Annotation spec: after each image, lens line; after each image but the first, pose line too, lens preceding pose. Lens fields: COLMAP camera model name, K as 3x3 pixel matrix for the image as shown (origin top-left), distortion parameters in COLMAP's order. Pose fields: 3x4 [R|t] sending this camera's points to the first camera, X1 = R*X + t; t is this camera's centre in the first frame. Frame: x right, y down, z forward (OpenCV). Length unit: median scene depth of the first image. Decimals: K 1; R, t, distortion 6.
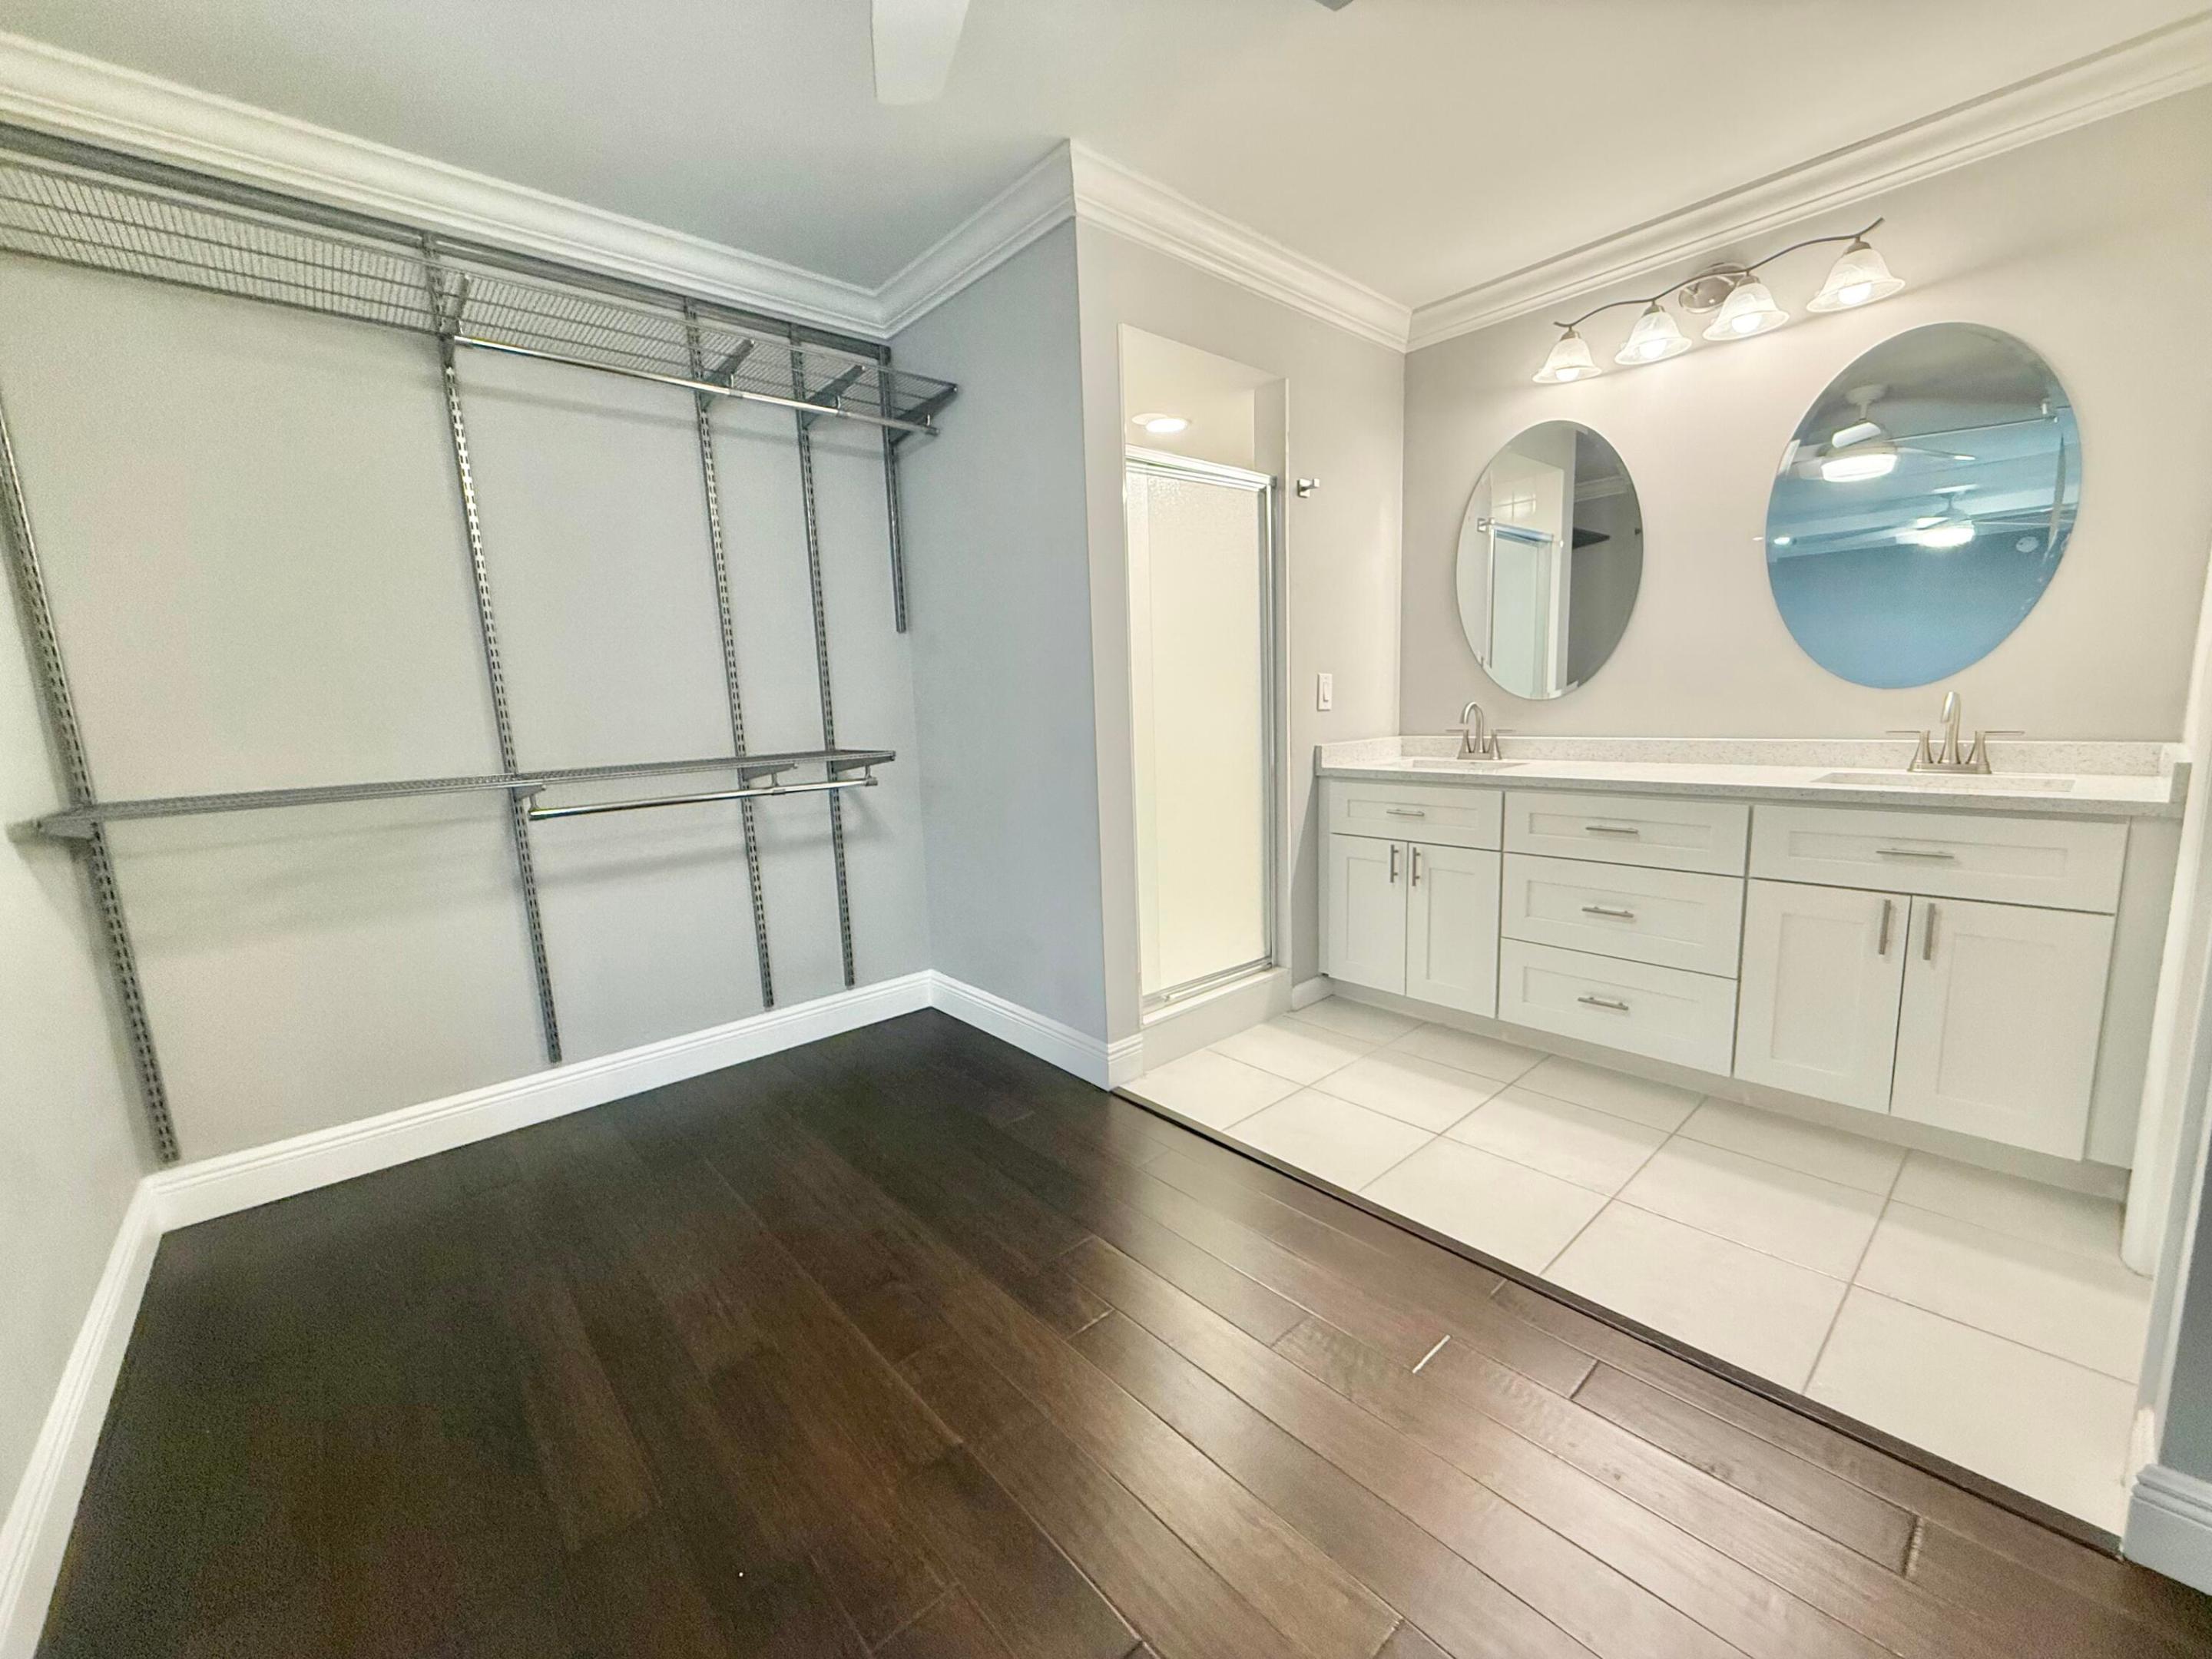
lens RADIAL K [[883.0, 0, 1120.4], [0, 883.0, 834.3], [0, 0, 1]] dist [-0.000139, -0.000728]
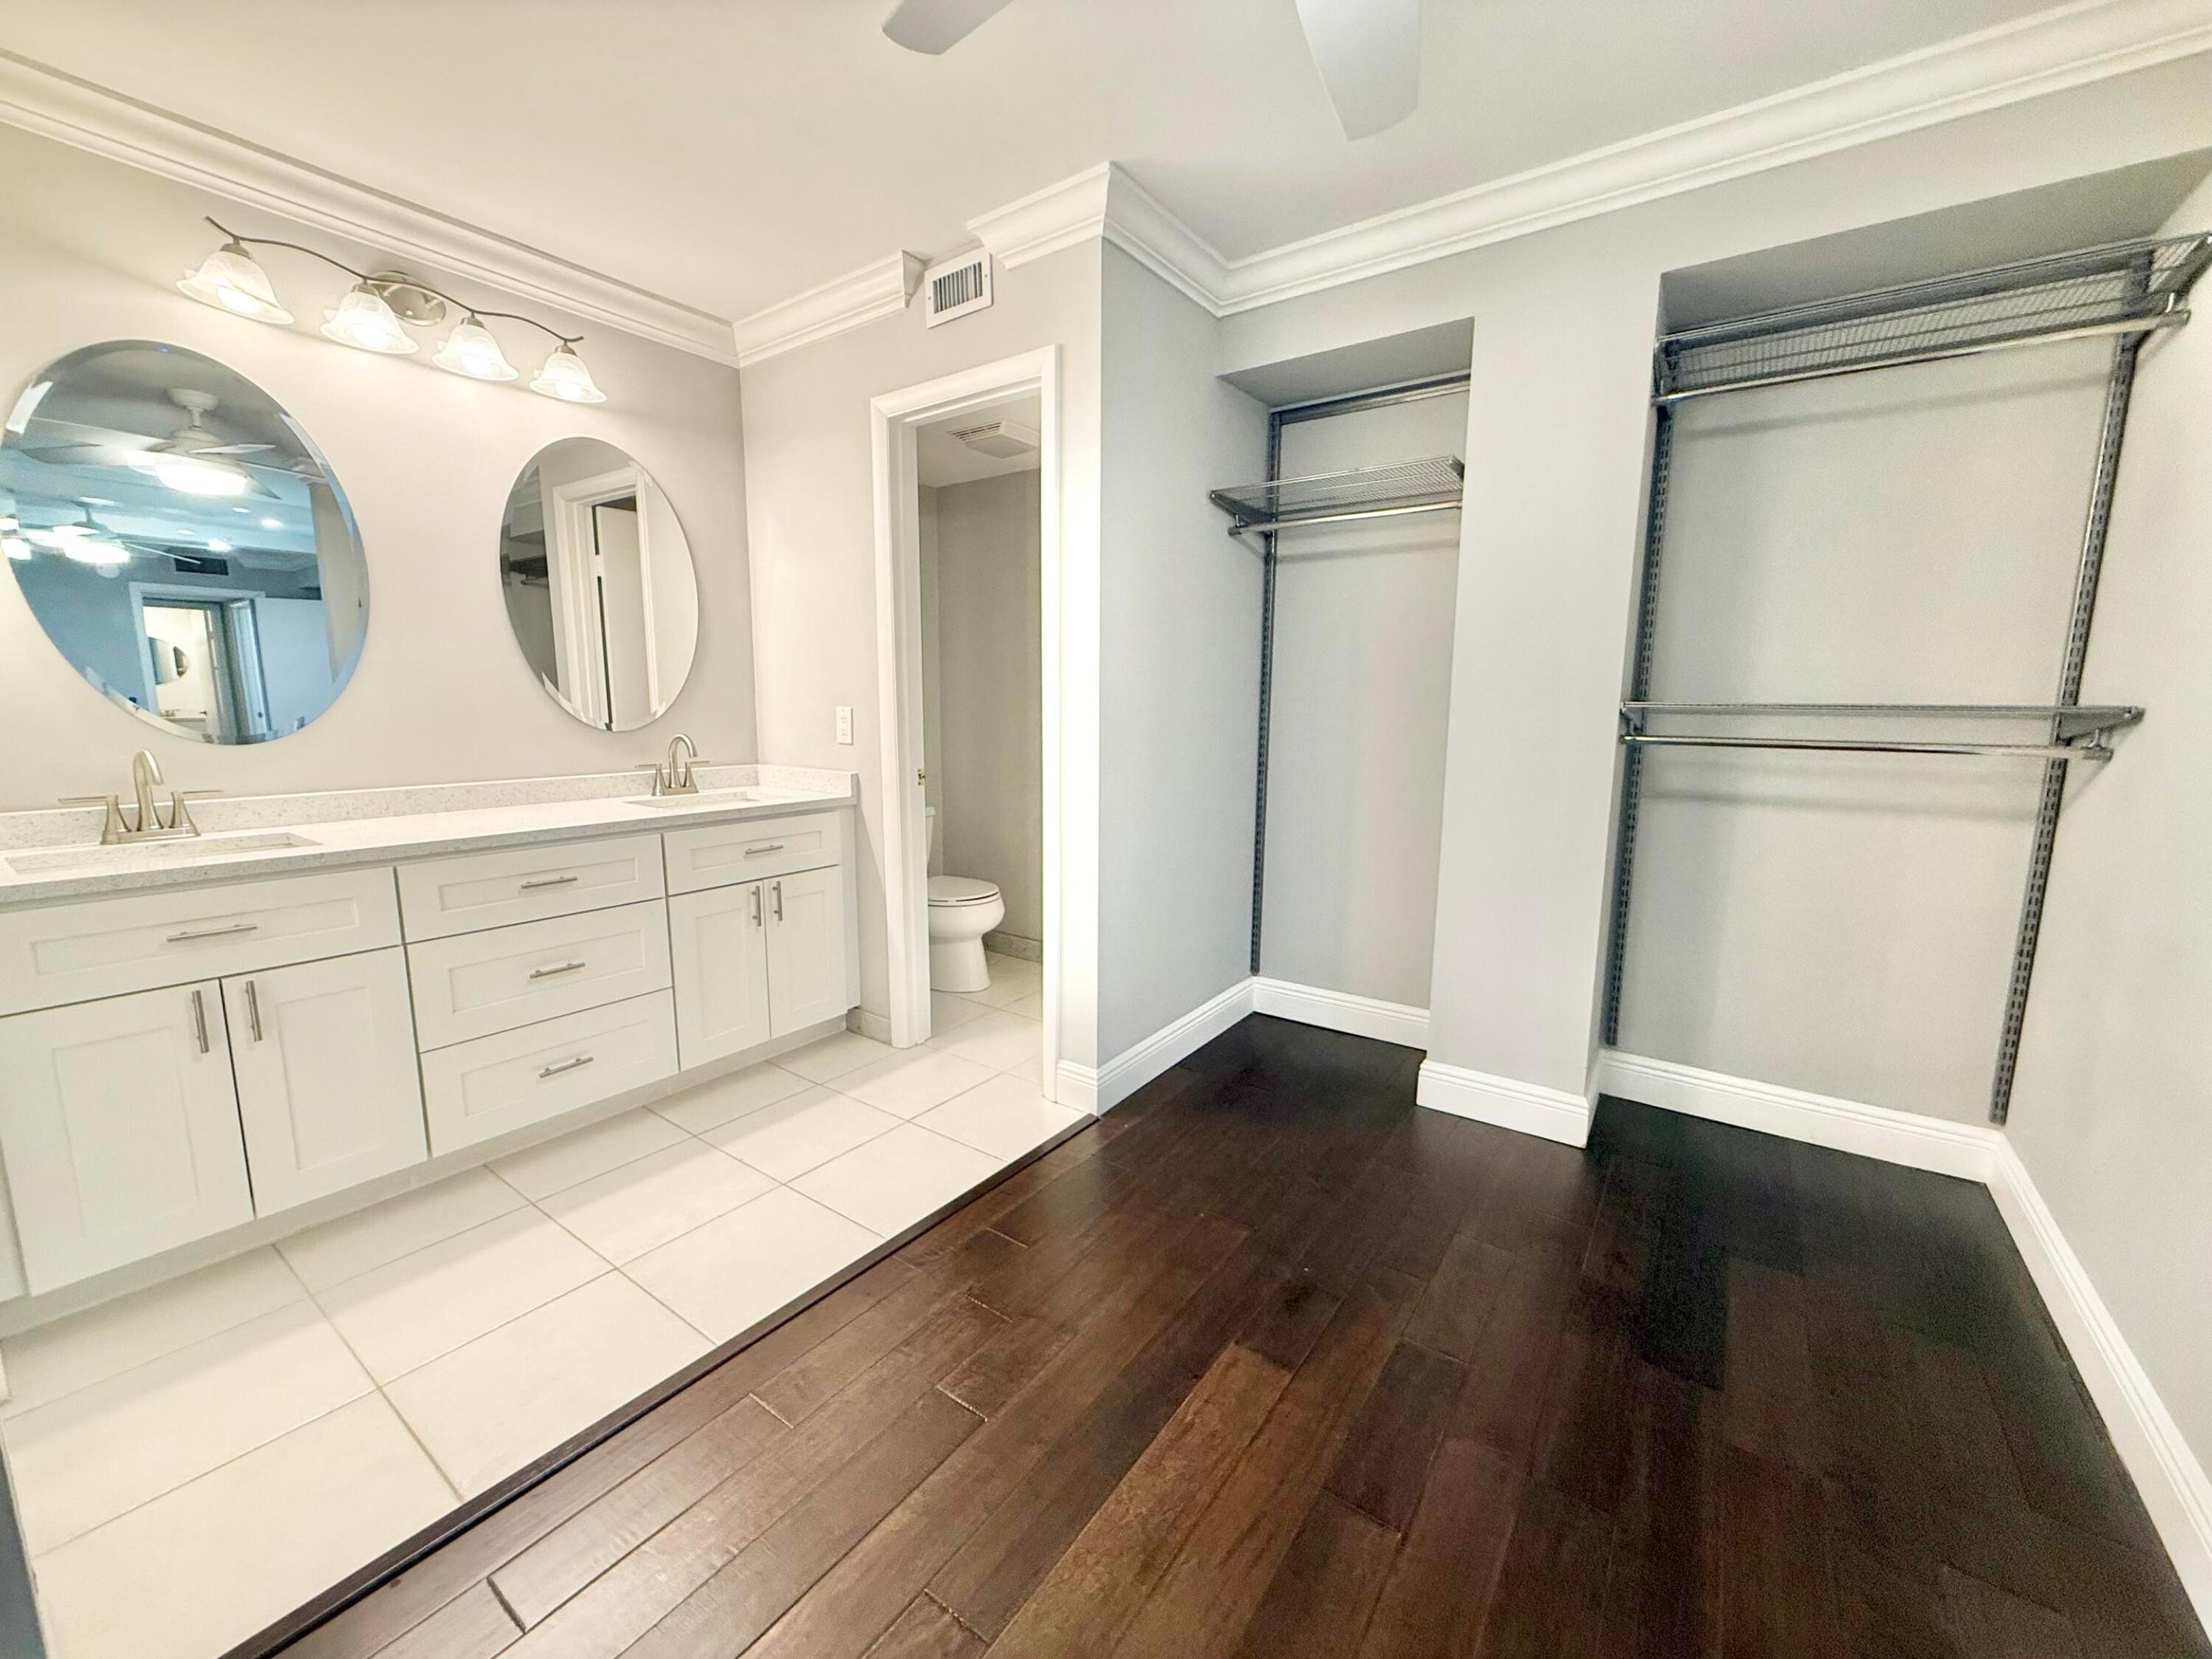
lens RADIAL K [[883.0, 0, 1109.3], [0, 883.0, 828.7], [0, 0, 1]] dist [-0.000139, -0.000728]
pose [[-0.207043, -0.114328, 0.971629, -0.444664], [0.149225, 0.977837, 0.146856, -0.105012], [-0.966884, 0.175397, -0.185394, 0.568765]]
